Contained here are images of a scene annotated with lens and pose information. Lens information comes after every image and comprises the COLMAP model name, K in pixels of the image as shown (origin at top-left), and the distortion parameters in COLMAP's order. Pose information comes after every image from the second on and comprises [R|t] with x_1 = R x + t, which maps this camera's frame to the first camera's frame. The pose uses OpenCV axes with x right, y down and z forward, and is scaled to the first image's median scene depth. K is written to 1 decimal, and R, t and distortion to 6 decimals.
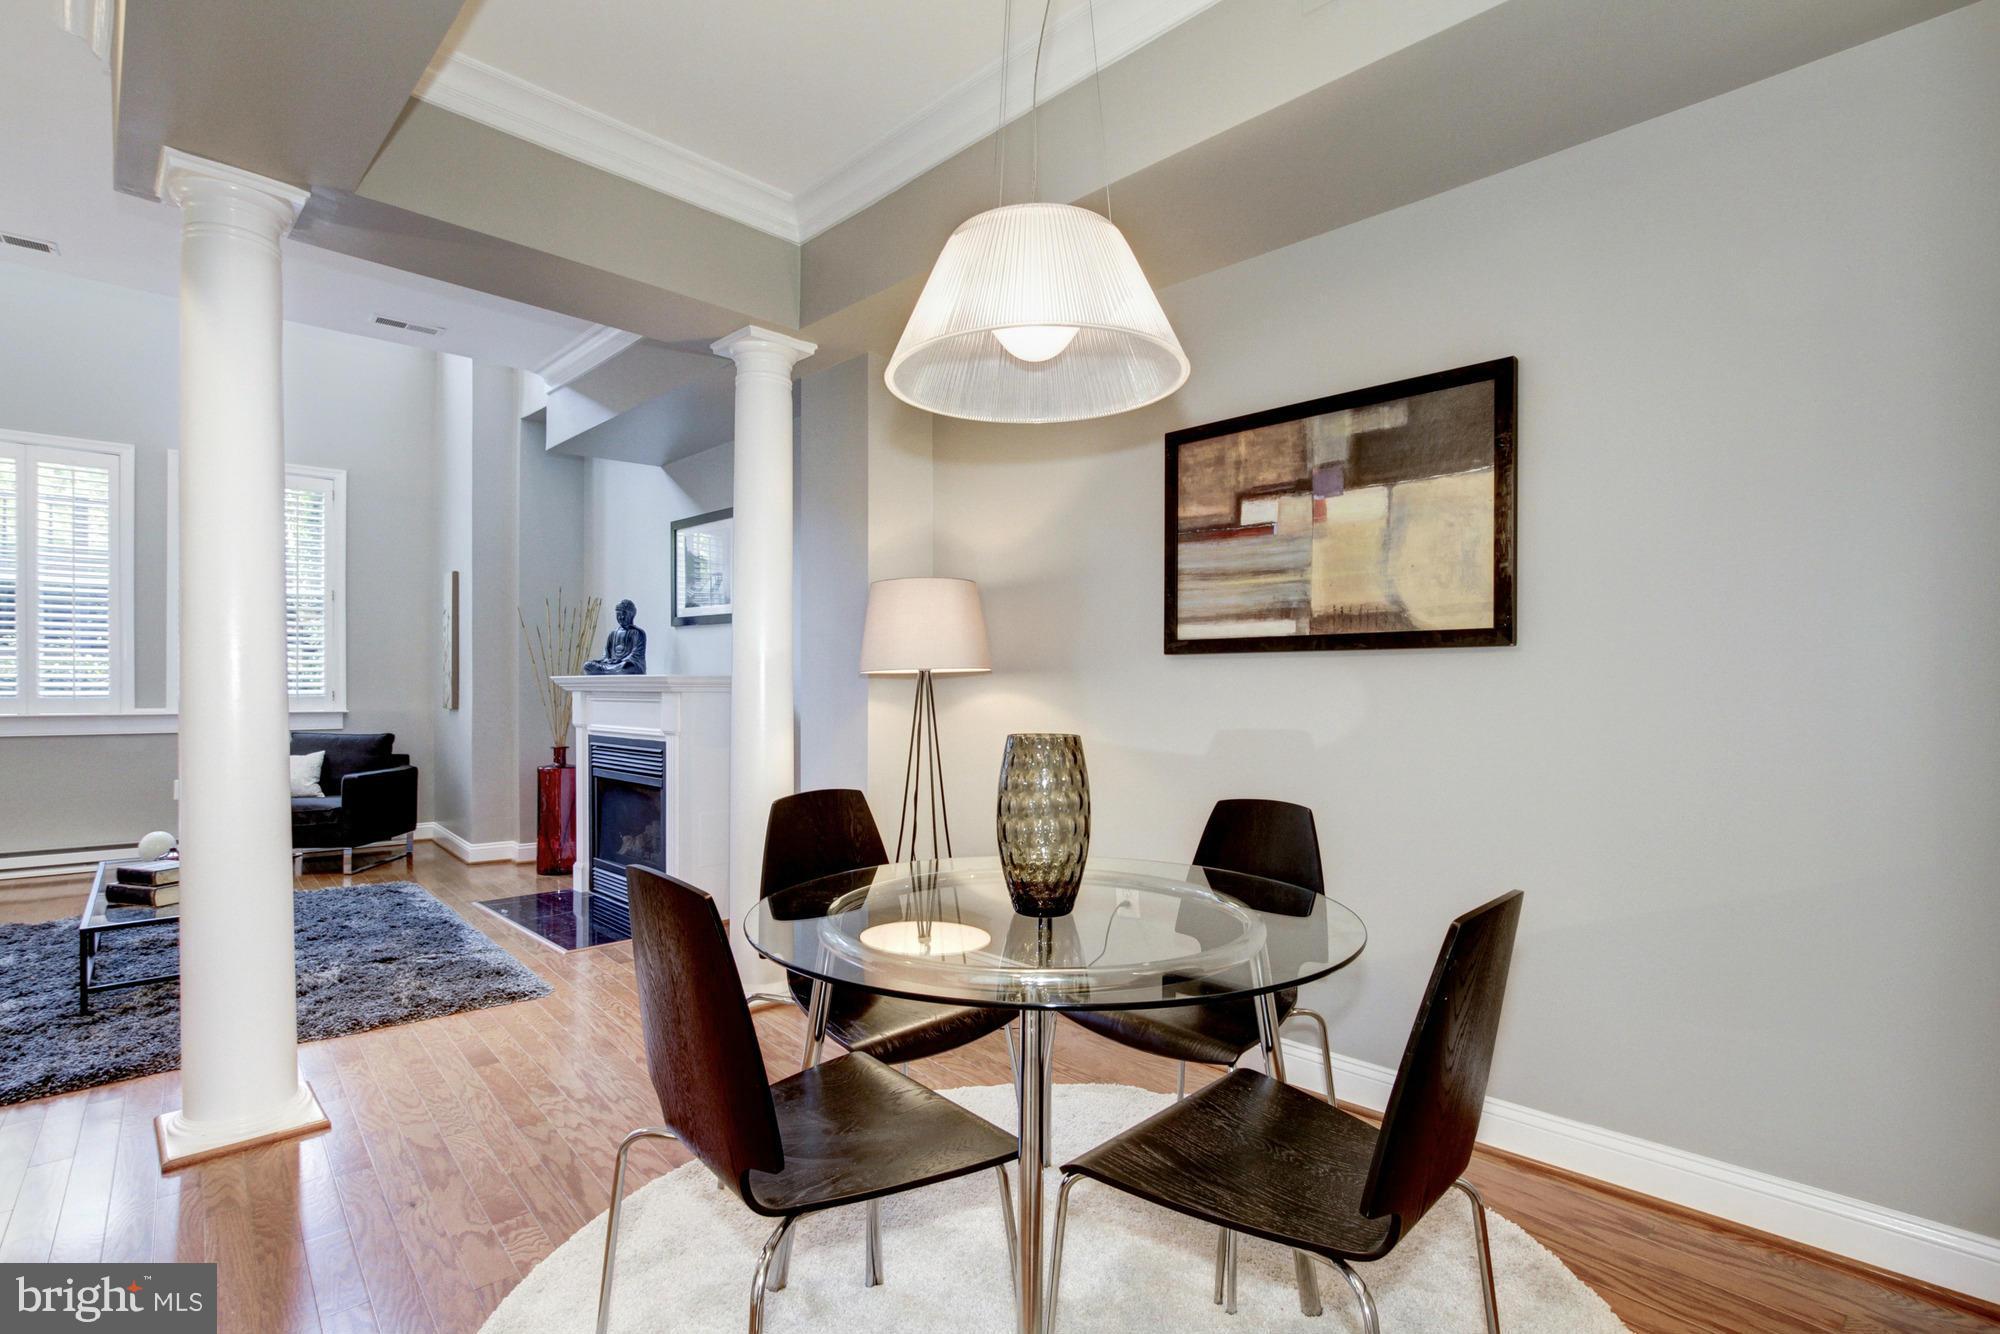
lens RADIAL K [[966.3, 0, 992.8], [0, 966.3, 691.7], [0, 0, 1]] dist [-0.012894, 0.001200]
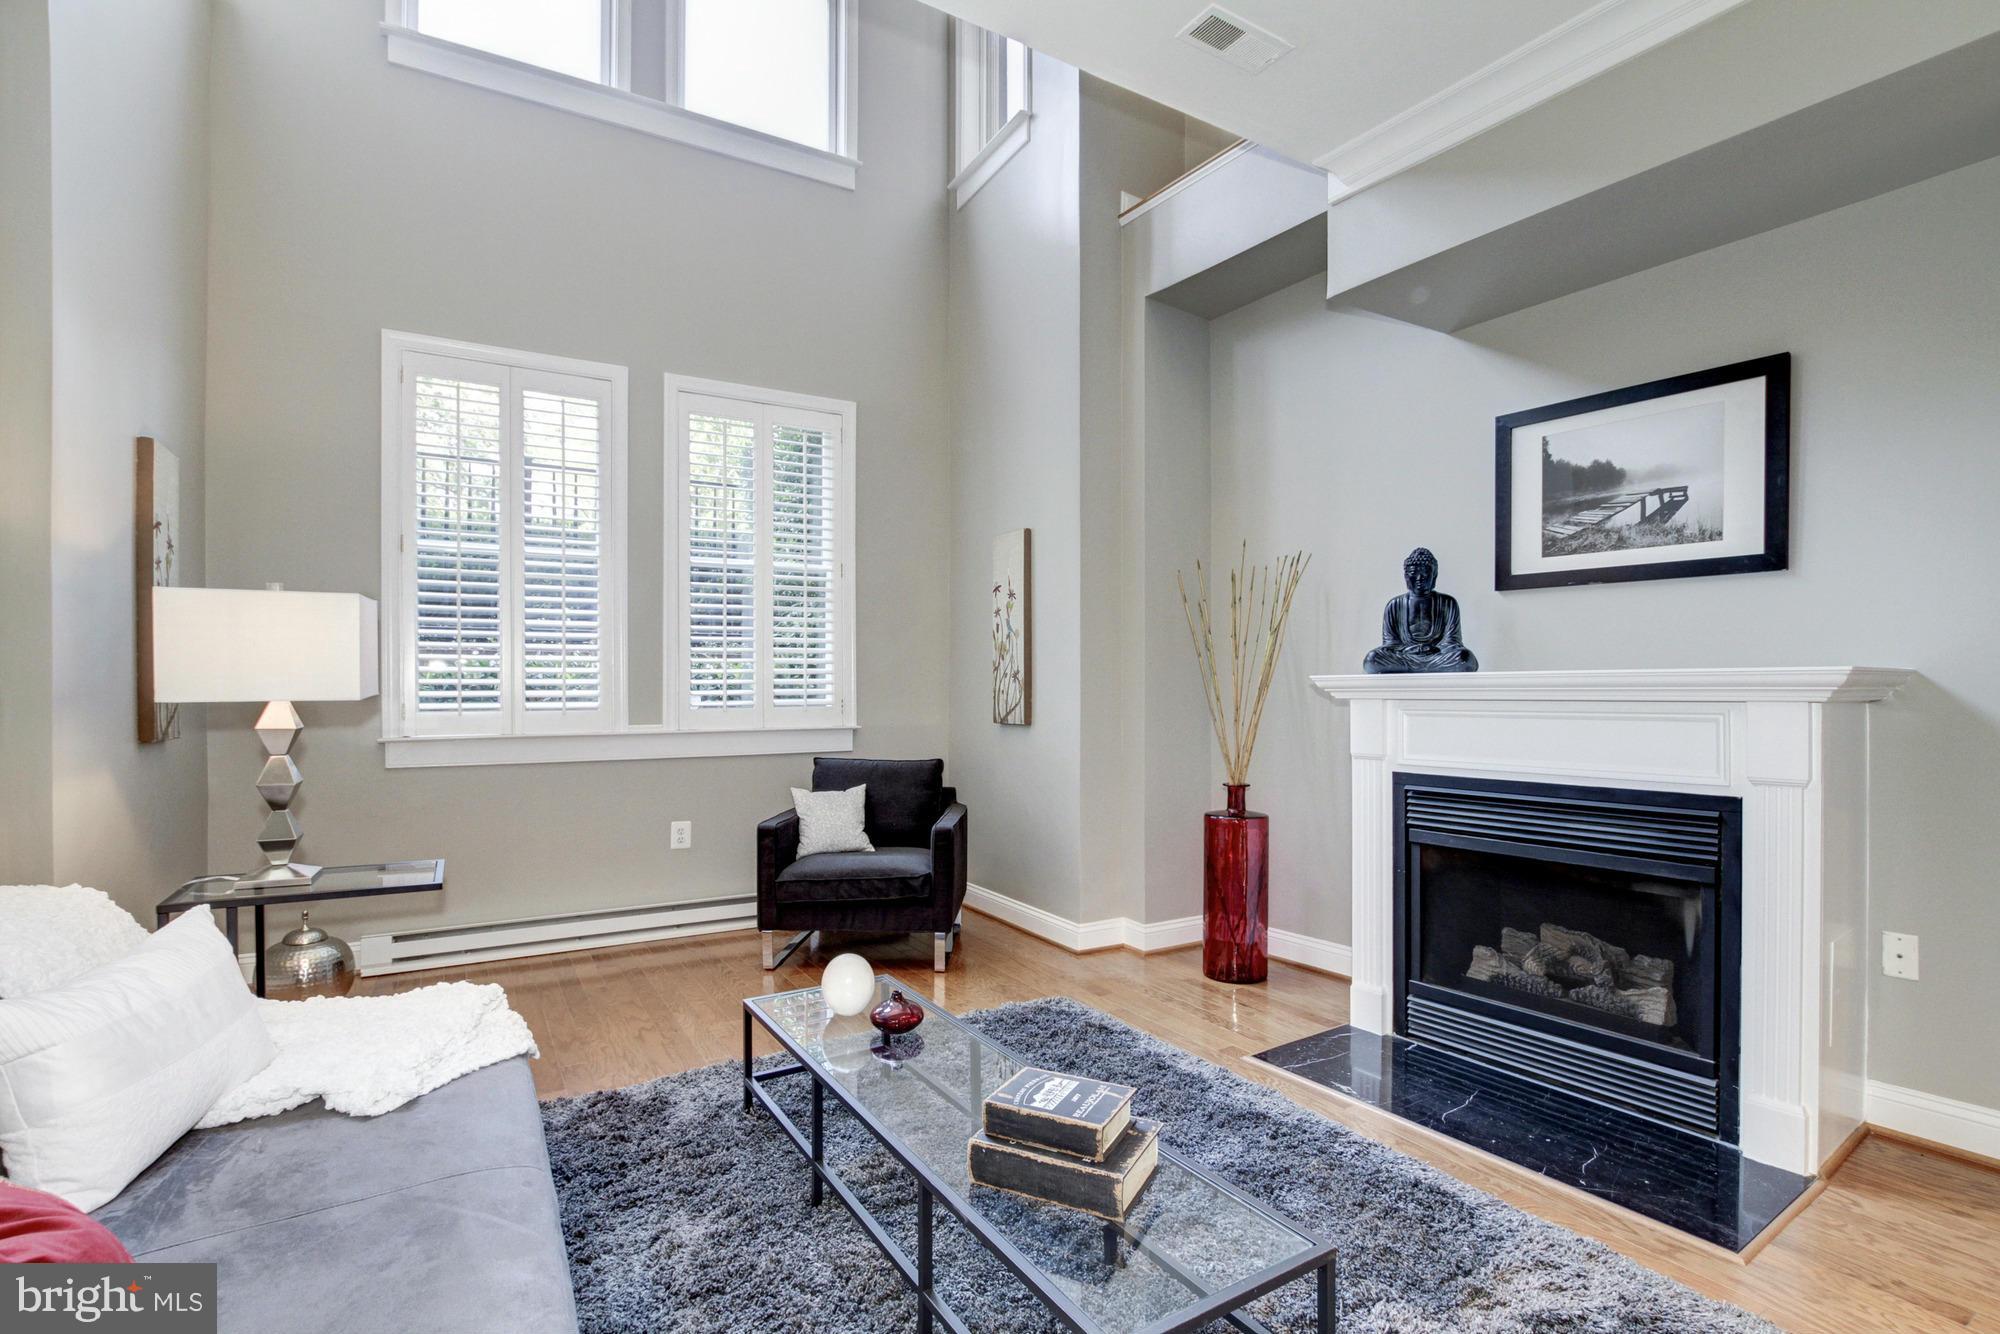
lens RADIAL K [[950.5, 0, 994.9], [0, 950.5, 678.1], [0, 0, 1]] dist [-0.011111, 0.001052]
pose [[0.985727, -0.009184, -0.168100, -0.502296], [0.006377, 0.999831, -0.017228, -0.004456], [0.168230, 0.015910, 0.985619, 0.334076]]
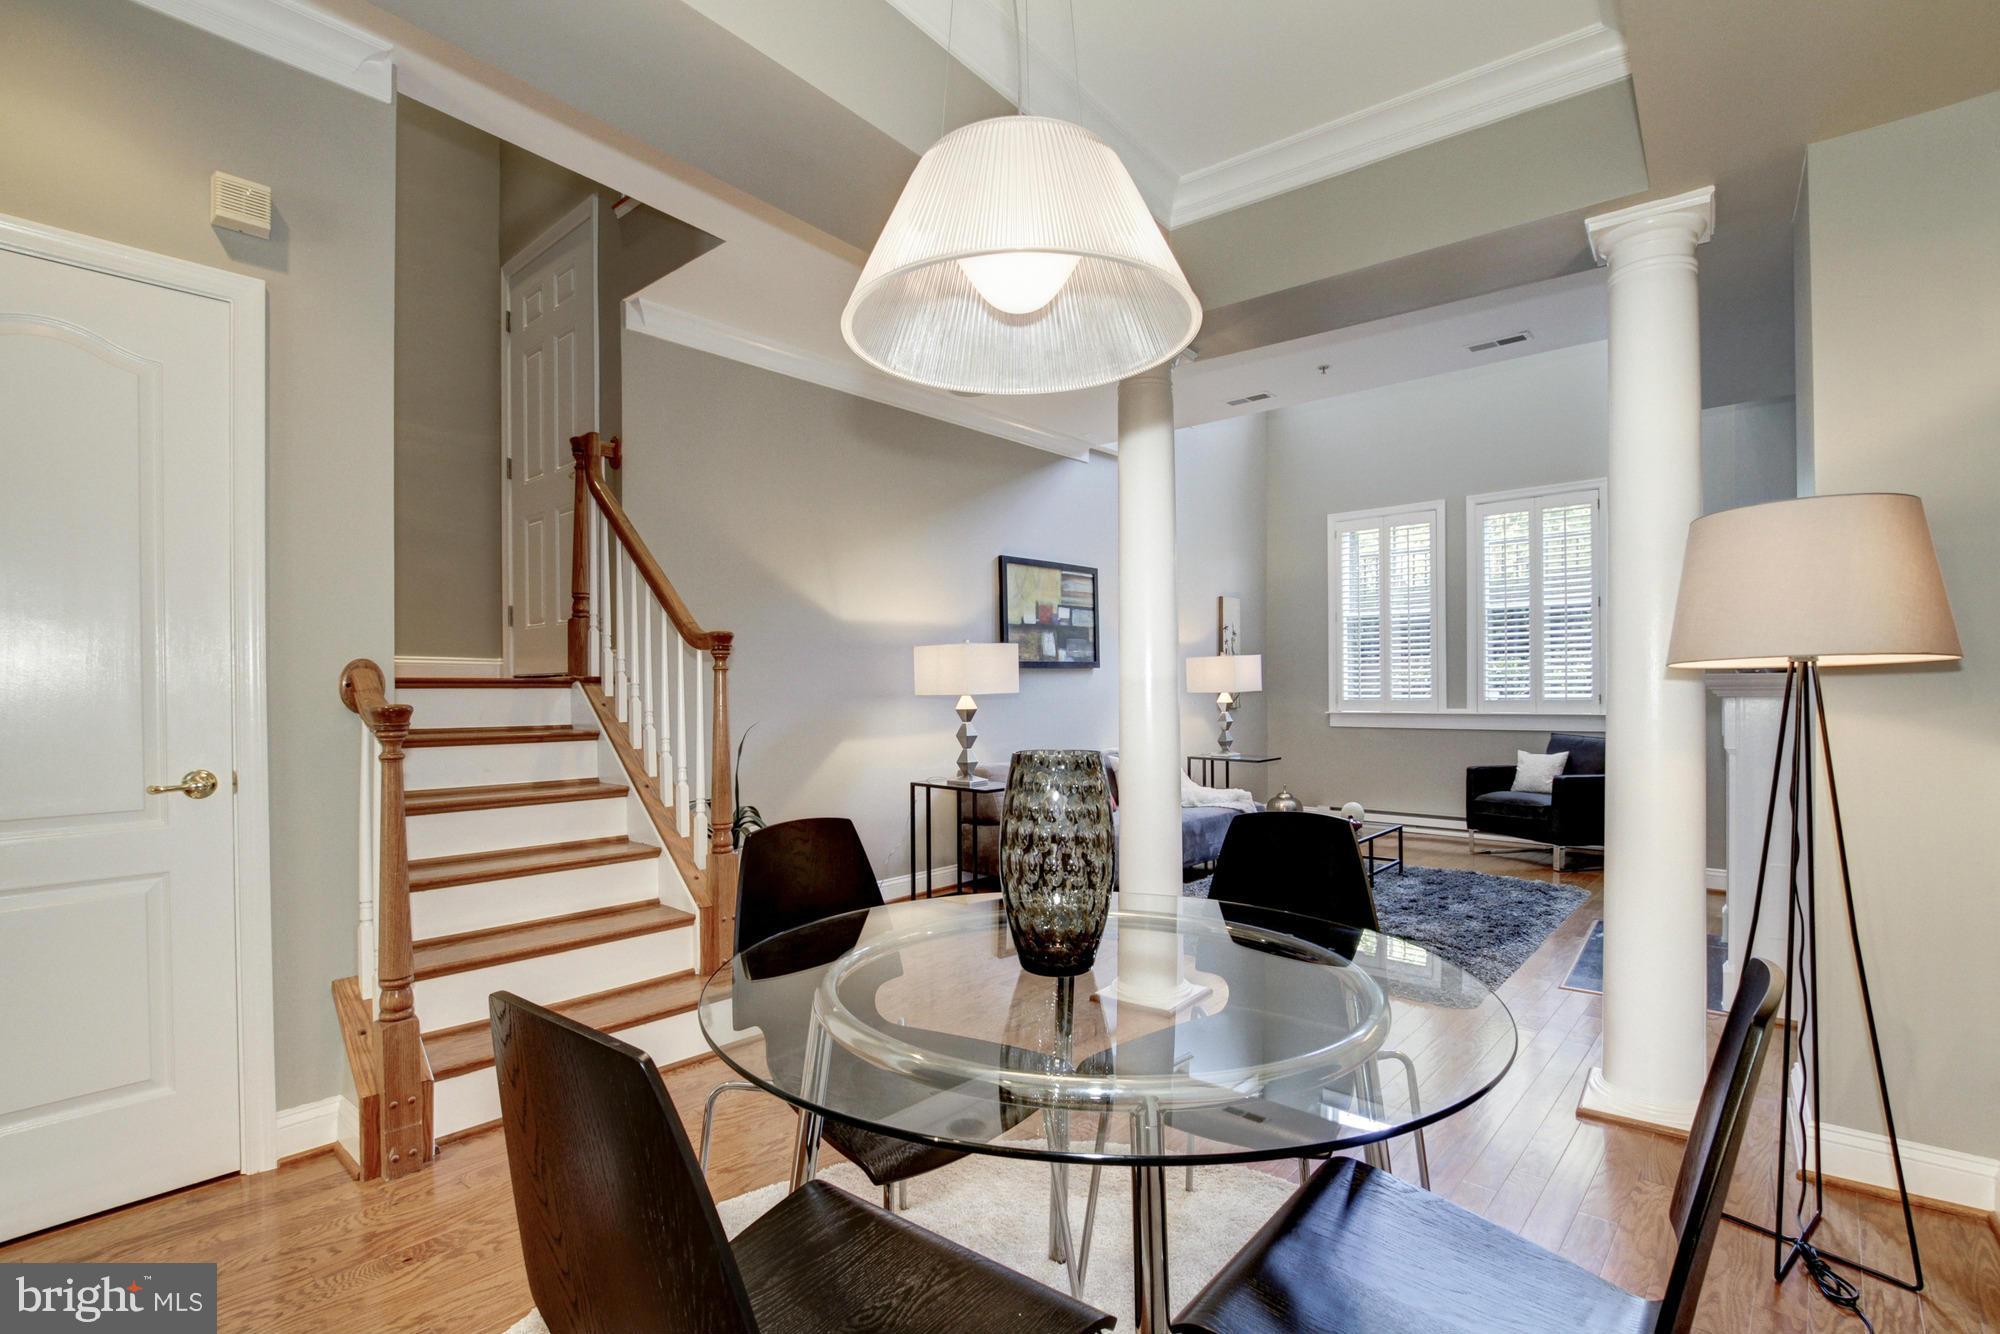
lens RADIAL K [[966.3, 0, 992.8], [0, 966.3, 691.7], [0, 0, 1]] dist [-0.012894, 0.001200]
pose [[0.117133, -0.000897, -0.993116, 0.292572], [-0.001448, 0.999998, -0.001074, -0.002407], [0.993115, 0.001564, 0.117131, 0.261545]]
